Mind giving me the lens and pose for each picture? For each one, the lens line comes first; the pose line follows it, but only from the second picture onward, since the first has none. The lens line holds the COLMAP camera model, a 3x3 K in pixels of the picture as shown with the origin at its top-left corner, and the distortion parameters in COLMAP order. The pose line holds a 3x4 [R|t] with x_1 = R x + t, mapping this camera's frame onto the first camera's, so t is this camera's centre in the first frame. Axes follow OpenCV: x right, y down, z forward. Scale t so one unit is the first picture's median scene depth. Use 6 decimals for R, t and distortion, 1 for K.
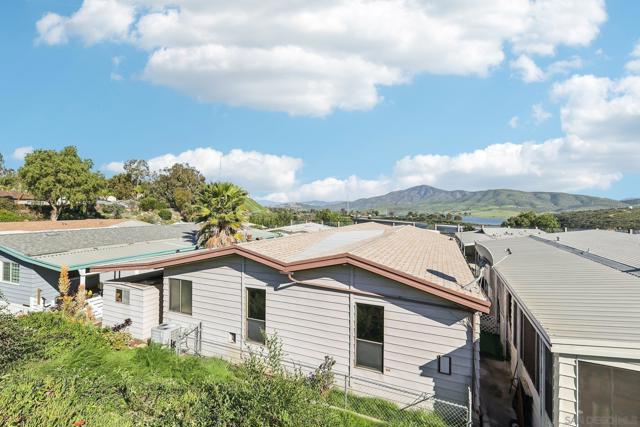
lens RADIAL K [[282.2, 0, 314.6], [0, 282.2, 206.9], [0, 0, 1]] dist [0.008566, -0.000148]
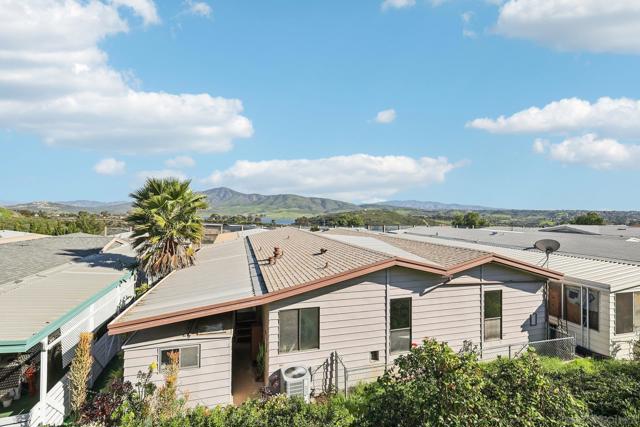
lens RADIAL K [[282.2, 0, 317.5], [0, 282.2, 212.2], [0, 0, 1]] dist [0.008566, -0.000148]
pose [[0.782892, -0.003441, 0.622148, -1.042879], [-0.002752, 0.999956, 0.008994, -0.023926], [-0.622152, -0.008753, 0.782848, 0.395690]]
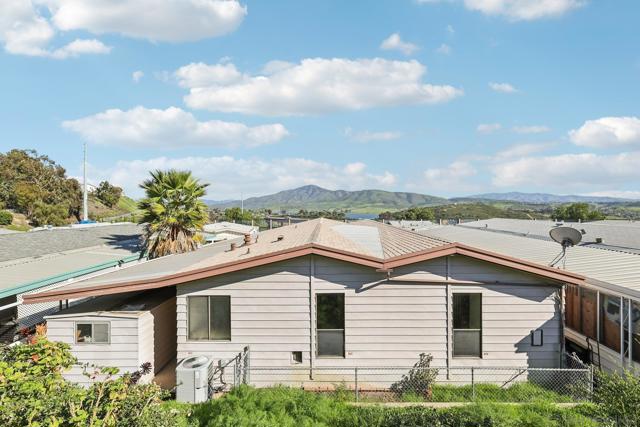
lens RADIAL K [[282.2, 0, 321.1], [0, 282.2, 213.0], [0, 0, 1]] dist [0.008566, -0.000148]
pose [[0.923326, -0.019955, 0.383498, -0.542047], [0.009800, 0.999548, 0.028416, 0.024665], [-0.383891, -0.022479, 0.923105, 0.234264]]
